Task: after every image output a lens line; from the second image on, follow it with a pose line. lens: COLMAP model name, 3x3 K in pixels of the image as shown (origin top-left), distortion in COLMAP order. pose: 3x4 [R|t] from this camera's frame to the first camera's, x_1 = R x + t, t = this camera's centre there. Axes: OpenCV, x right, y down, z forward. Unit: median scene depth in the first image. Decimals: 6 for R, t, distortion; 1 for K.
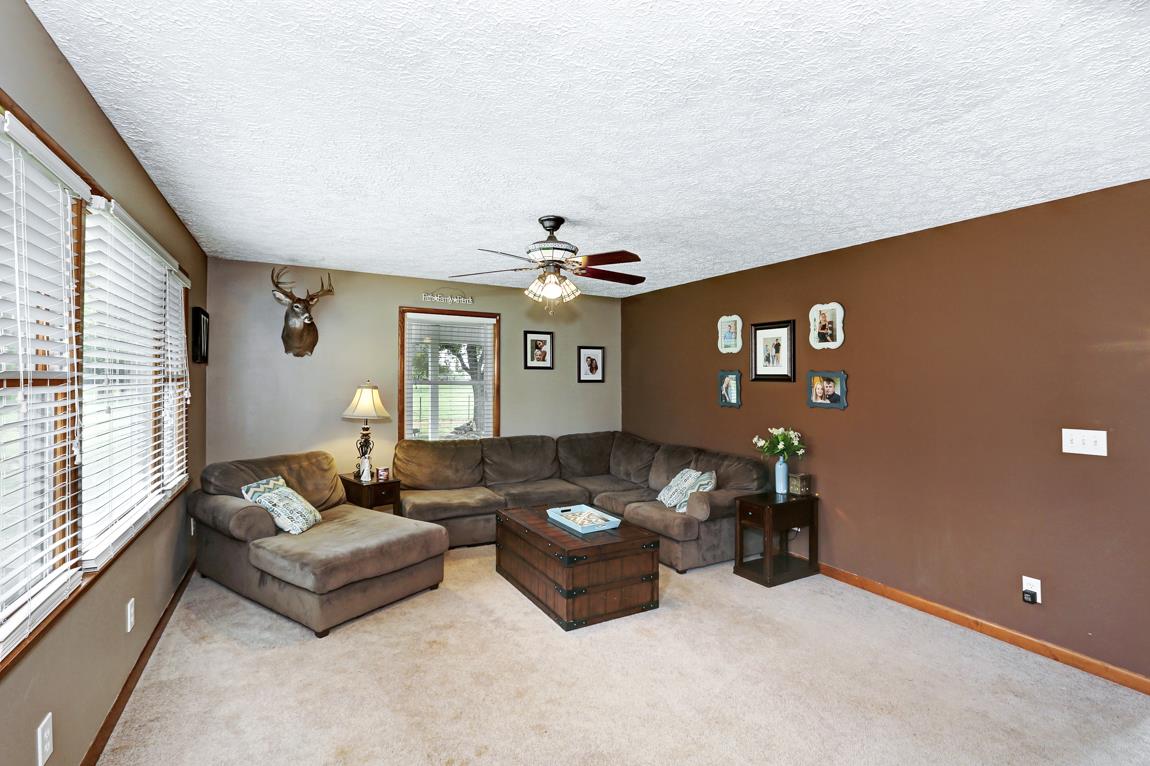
lens RADIAL K [[558.1, 0, 582.4], [0, 558.1, 383.6], [0, 0, 1]] dist [0.003308, 0.000500]
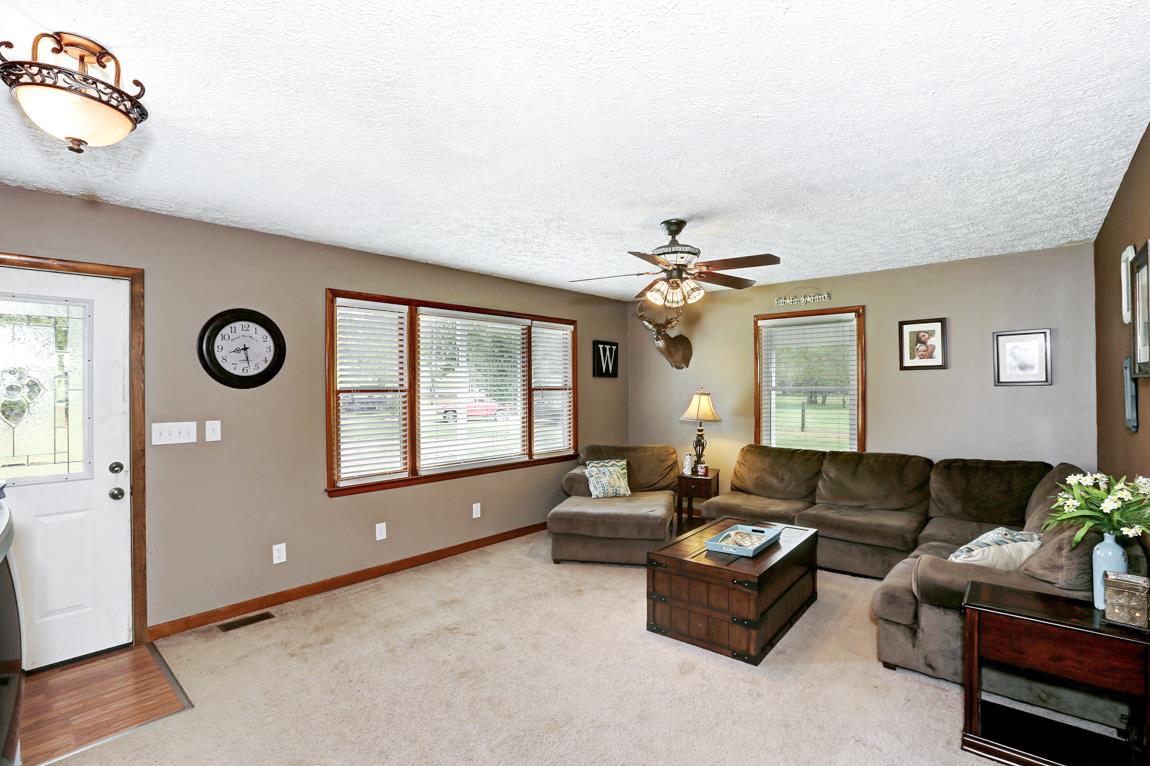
lens RADIAL K [[558.1, 0, 582.4], [0, 558.1, 383.6], [0, 0, 1]] dist [0.003308, 0.000500]
pose [[0.307348, -0.030814, -0.951098, 0.637958], [0.004743, 0.999513, -0.030850, 0.019202], [0.951585, 0.004970, 0.307345, 0.405340]]
